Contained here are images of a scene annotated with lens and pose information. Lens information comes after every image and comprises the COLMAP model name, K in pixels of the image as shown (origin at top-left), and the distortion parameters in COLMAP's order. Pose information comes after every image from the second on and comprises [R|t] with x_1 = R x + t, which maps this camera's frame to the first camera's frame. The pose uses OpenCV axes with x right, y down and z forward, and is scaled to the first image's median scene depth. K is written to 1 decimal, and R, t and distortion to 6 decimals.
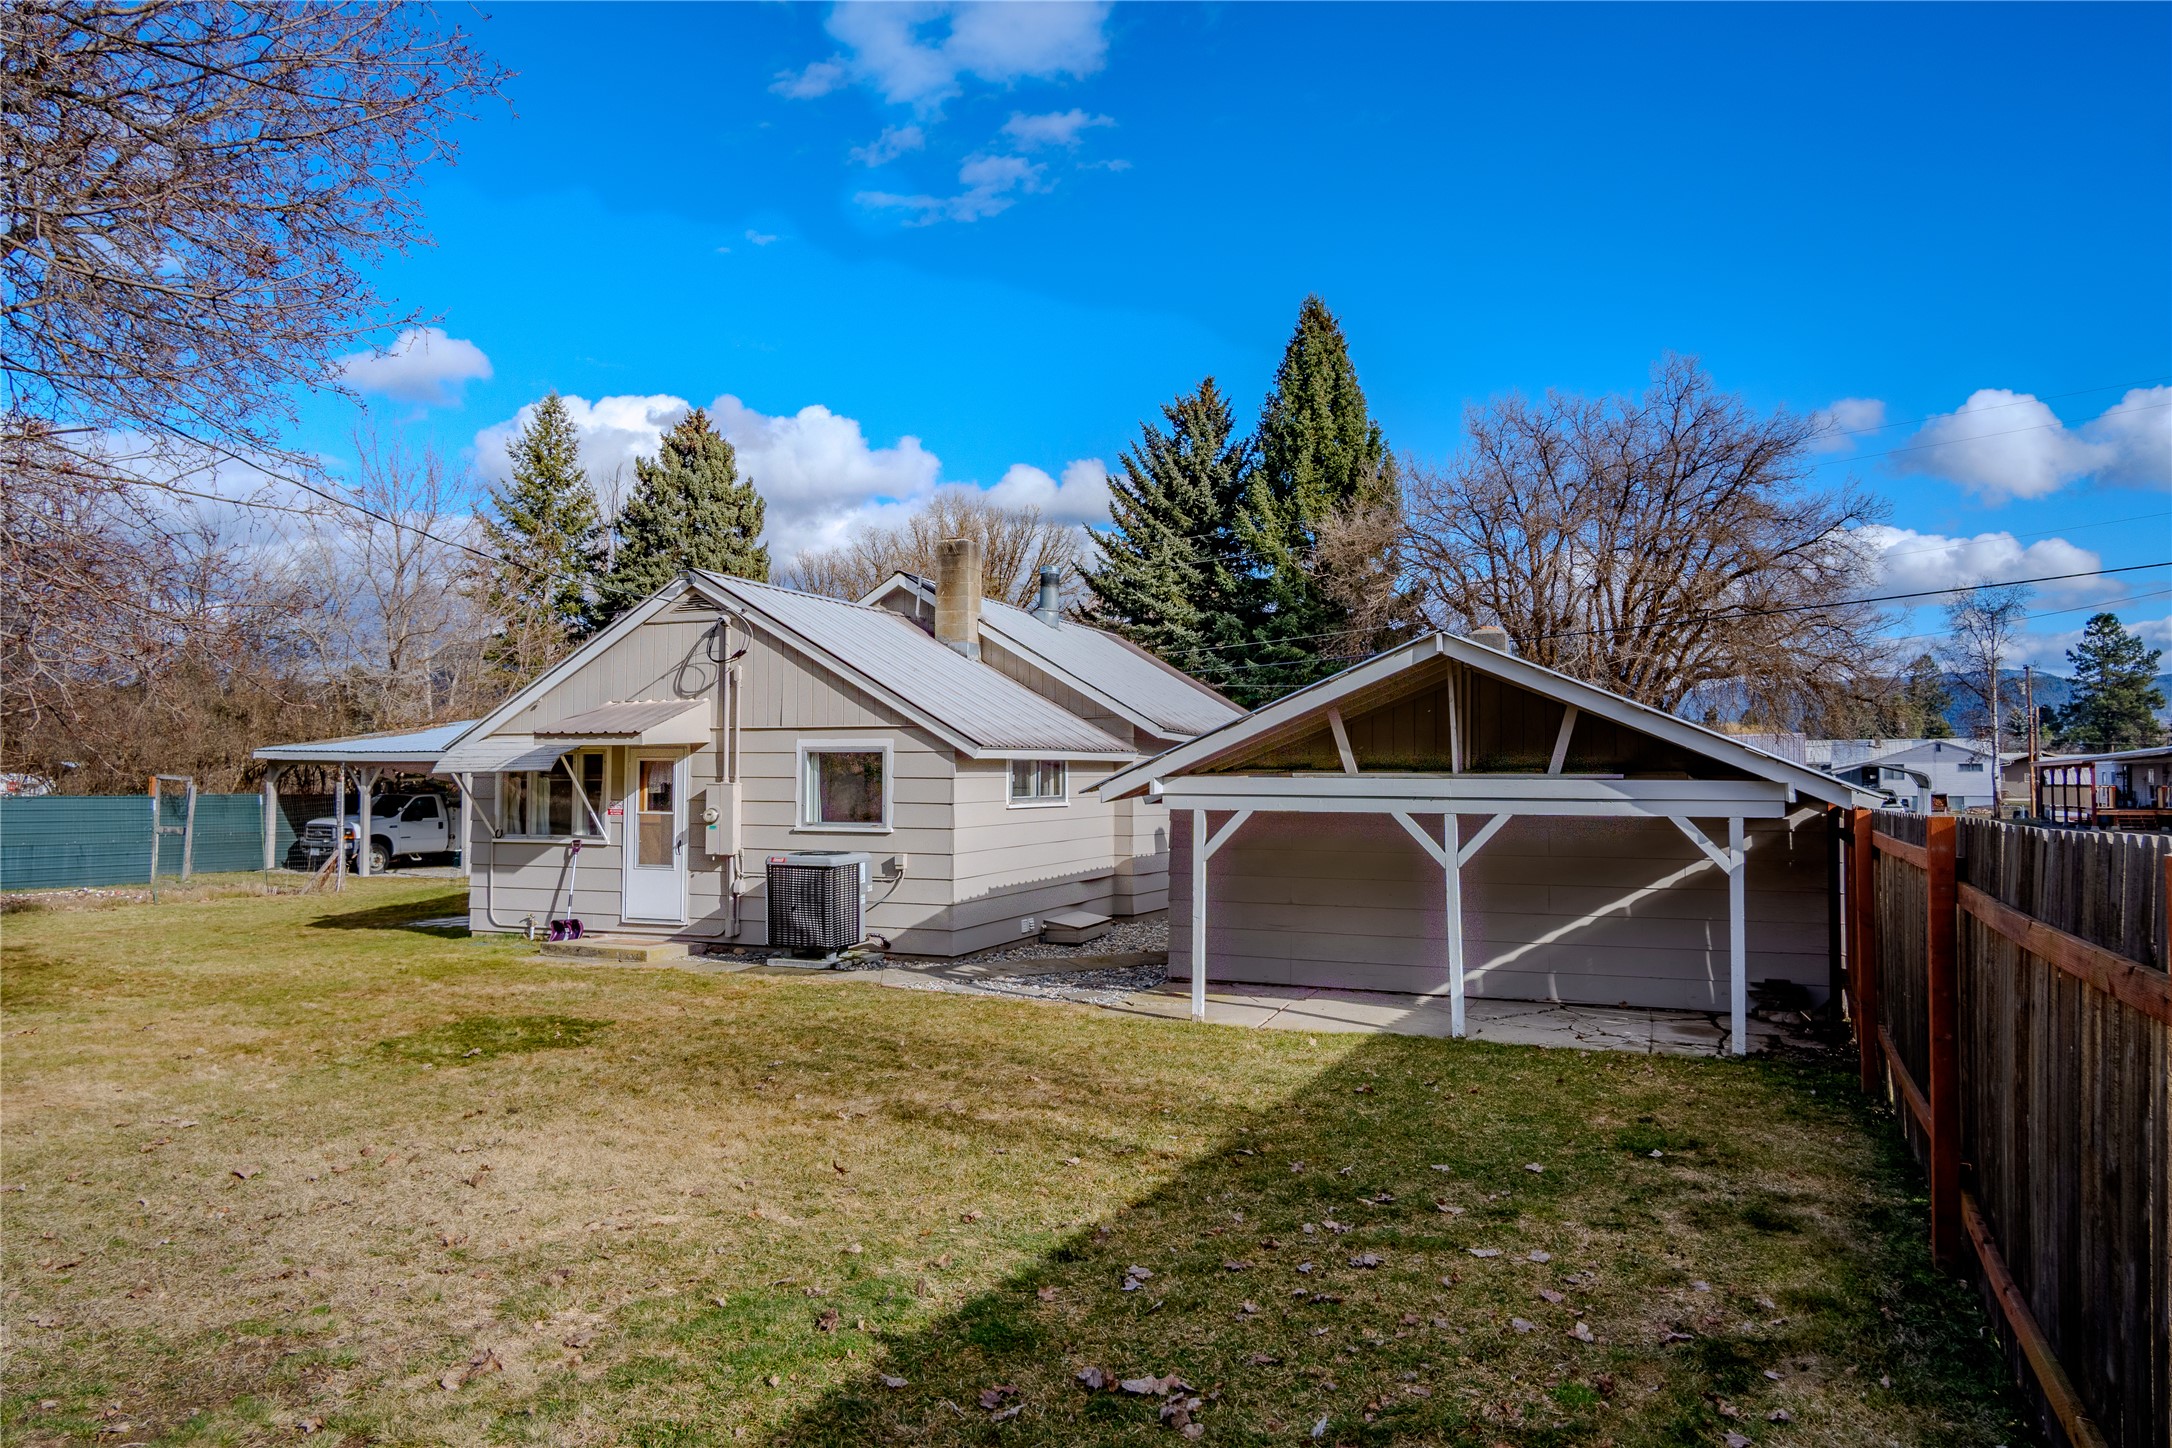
lens RADIAL K [[1444.3, 0, 1095.7], [0, 1444.3, 728.4], [0, 0, 1]] dist [-0.003197, 0.004097]
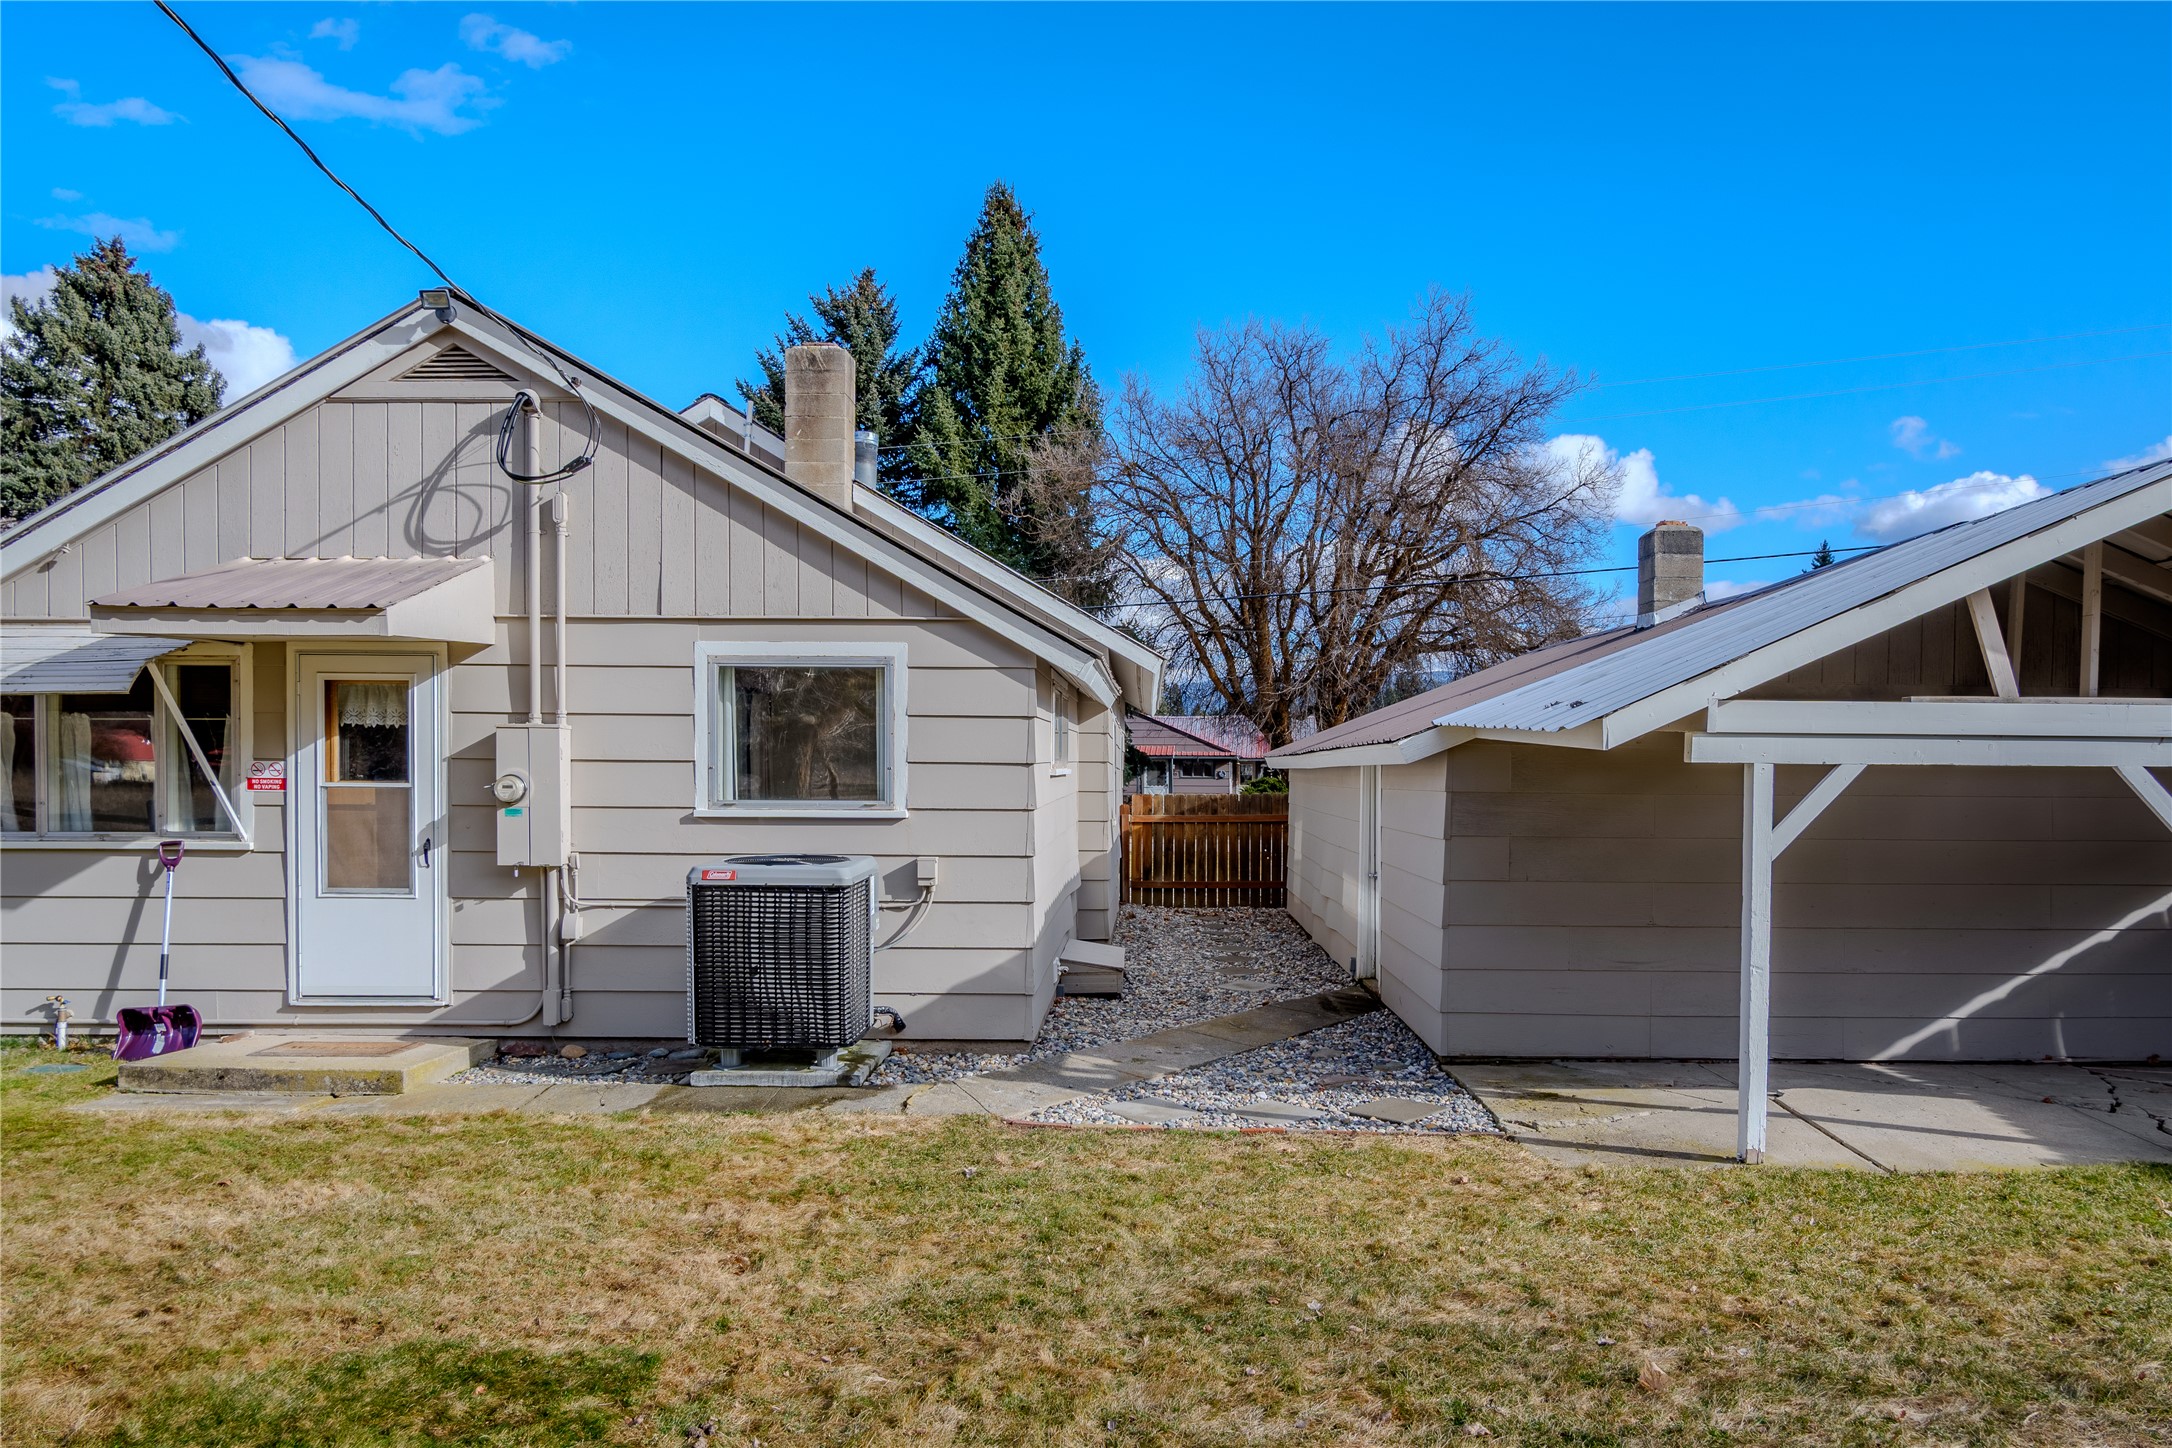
lens RADIAL K [[1404.7, 0, 1086.5], [0, 1404.7, 808.1], [0, 0, 1]] dist [-0.002376, -0.001901]
pose [[0.928022, -0.007811, 0.372443, -0.257951], [-0.015398, 0.998121, 0.059300, 0.034589], [-0.372206, -0.060767, 0.926159, 0.464754]]
